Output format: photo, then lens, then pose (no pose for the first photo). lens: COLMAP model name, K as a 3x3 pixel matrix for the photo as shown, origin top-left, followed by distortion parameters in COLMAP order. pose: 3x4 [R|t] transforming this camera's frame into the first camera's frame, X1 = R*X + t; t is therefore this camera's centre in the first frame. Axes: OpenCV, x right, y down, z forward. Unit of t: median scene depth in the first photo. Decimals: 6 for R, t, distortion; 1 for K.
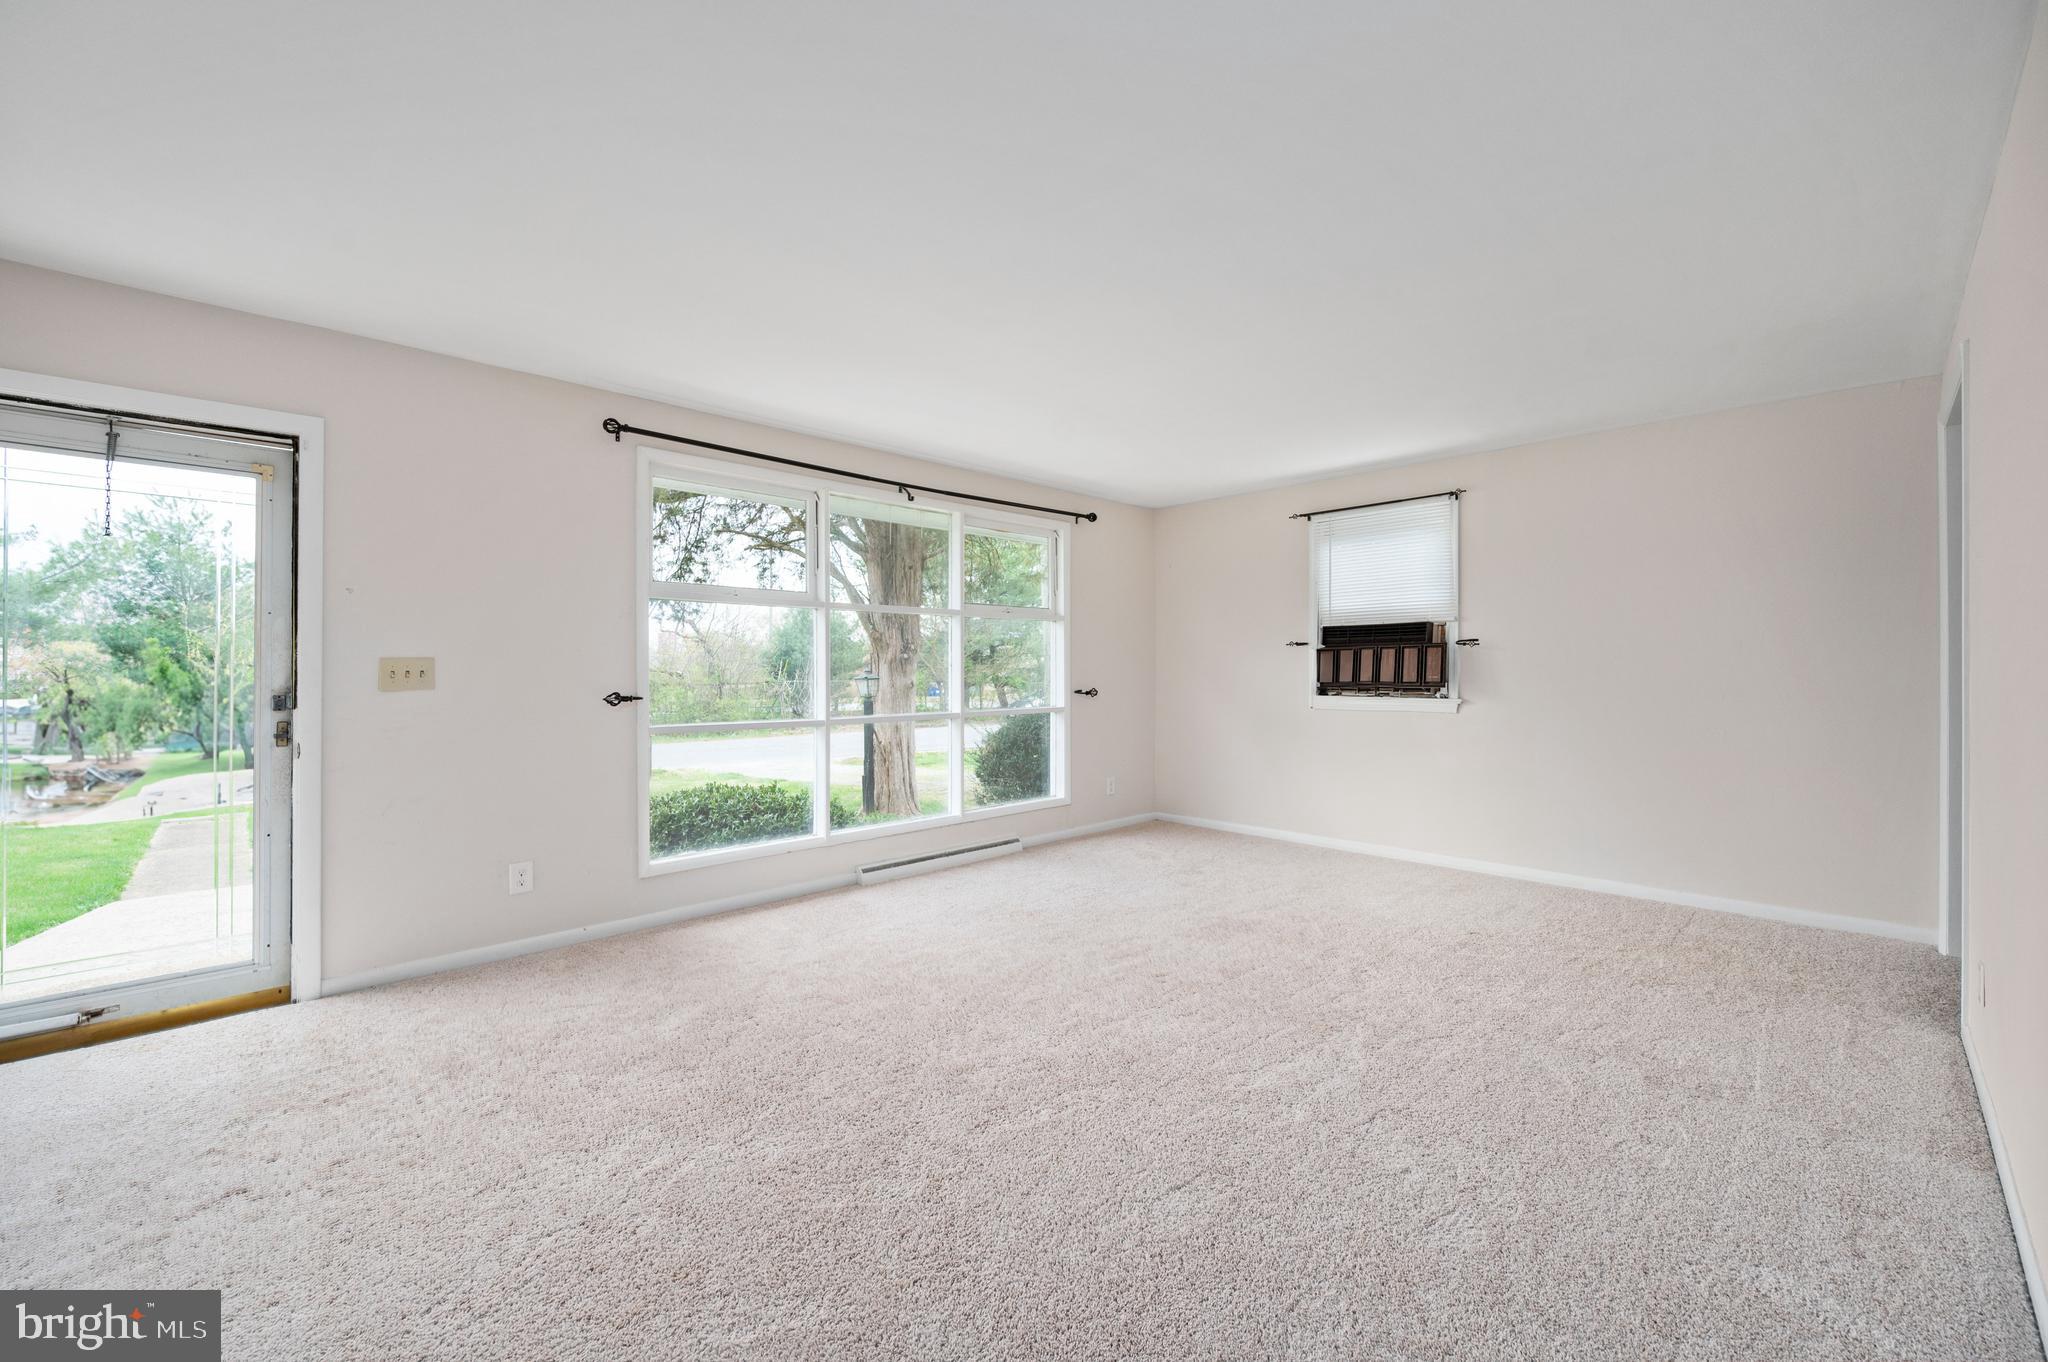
lens RADIAL K [[834.8, 0, 1025.1], [0, 834.8, 665.2], [0, 0, 1]] dist [0.000520, -0.000484]
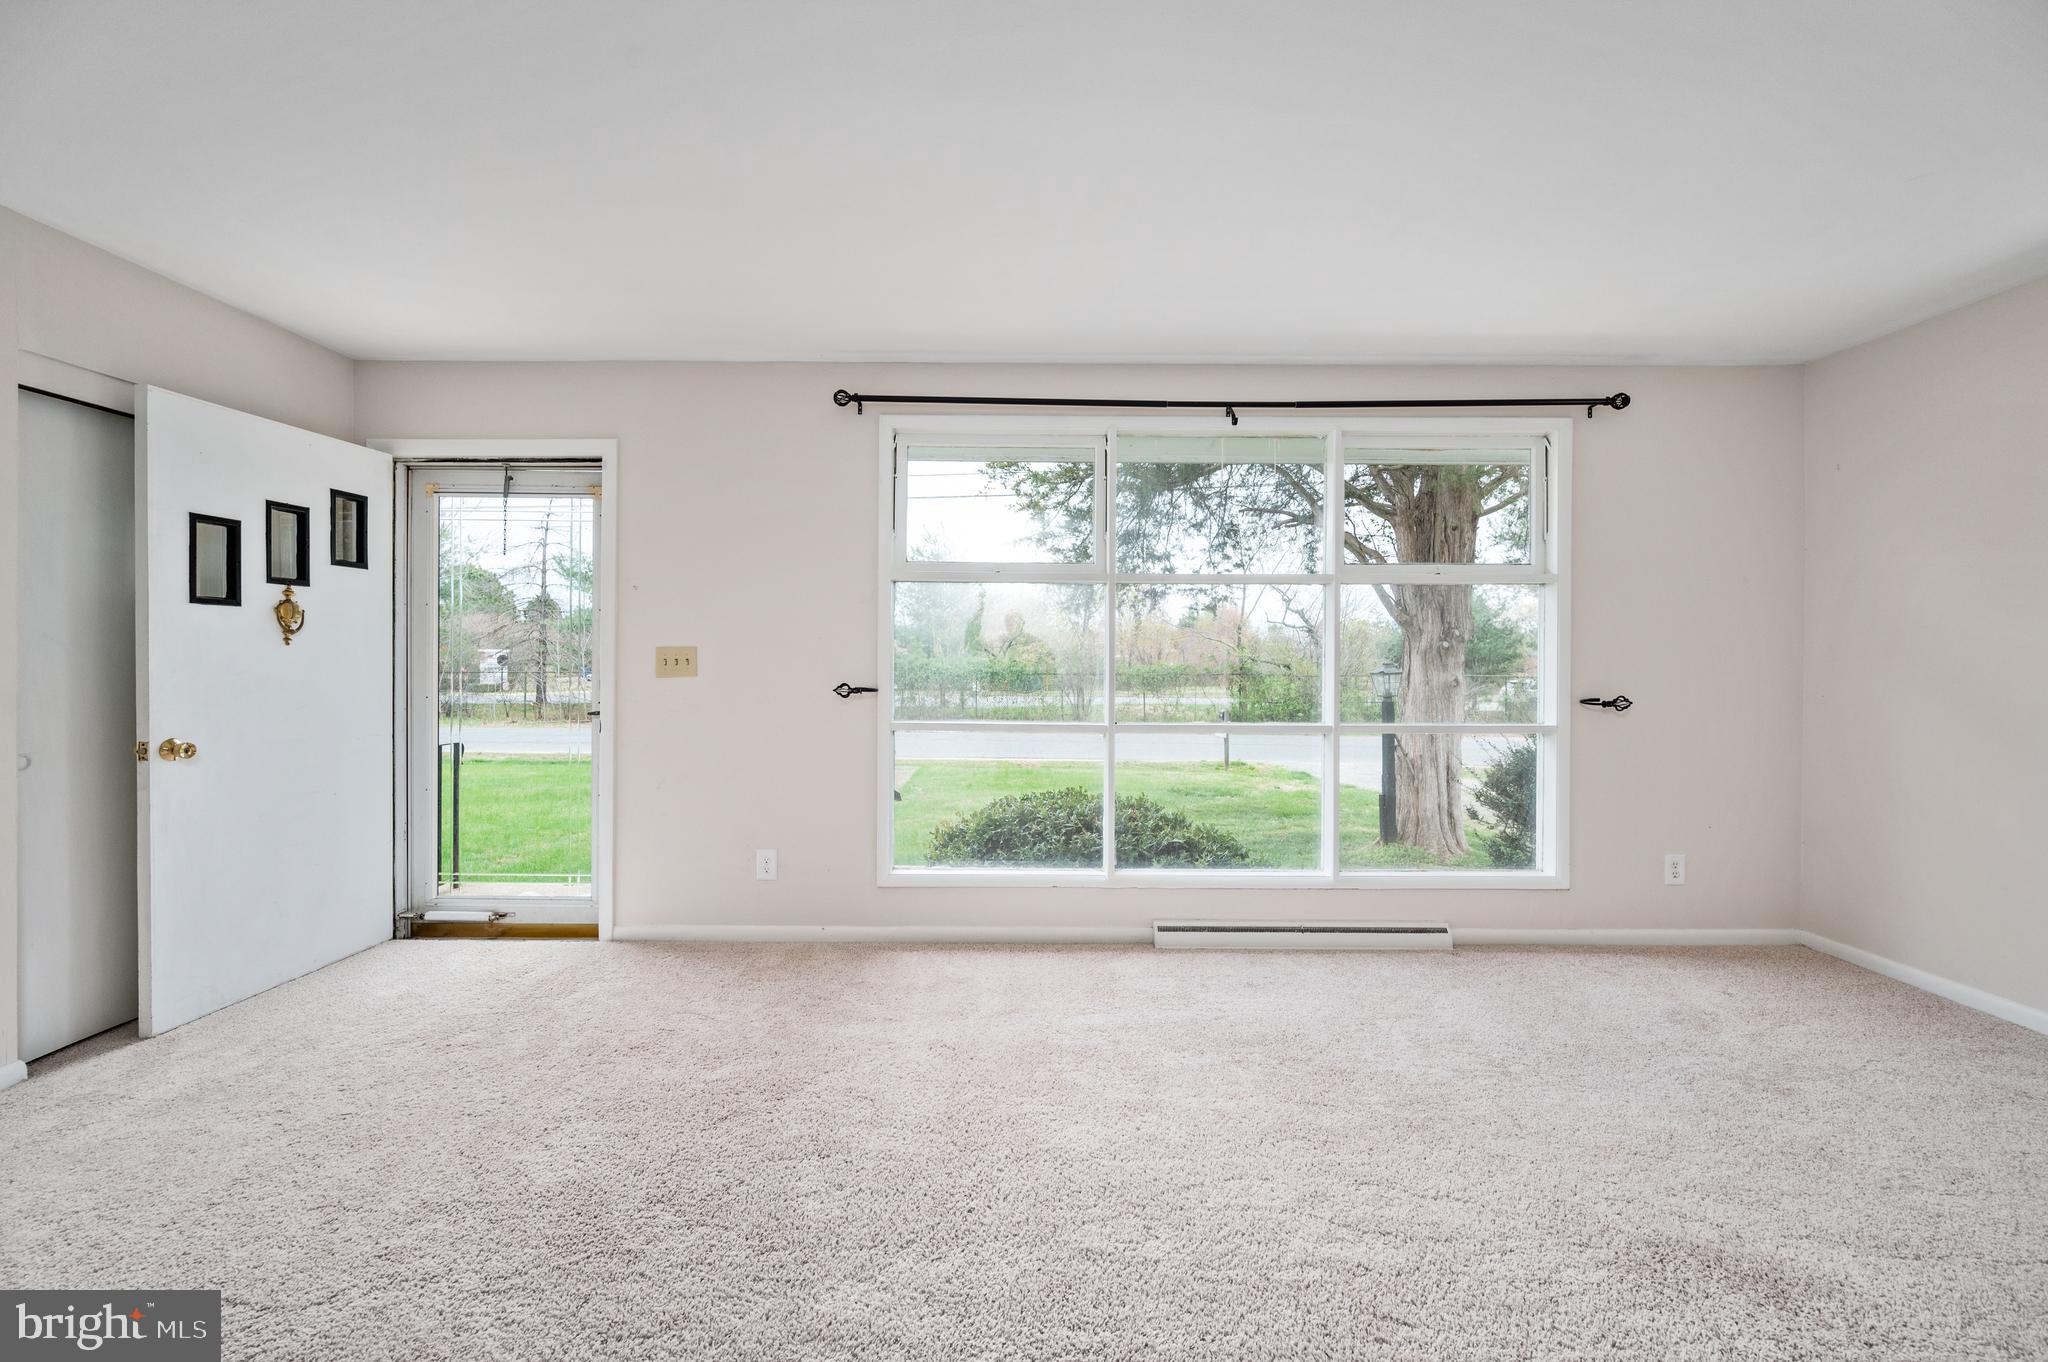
lens RADIAL K [[834.8, 0, 1025.1], [0, 834.8, 665.2], [0, 0, 1]] dist [0.000520, -0.000484]
pose [[0.714298, 0.010232, -0.699767, 0.237359], [-0.003081, 0.999929, 0.011476, 0.000505], [0.699835, -0.006041, 0.714279, 0.368623]]
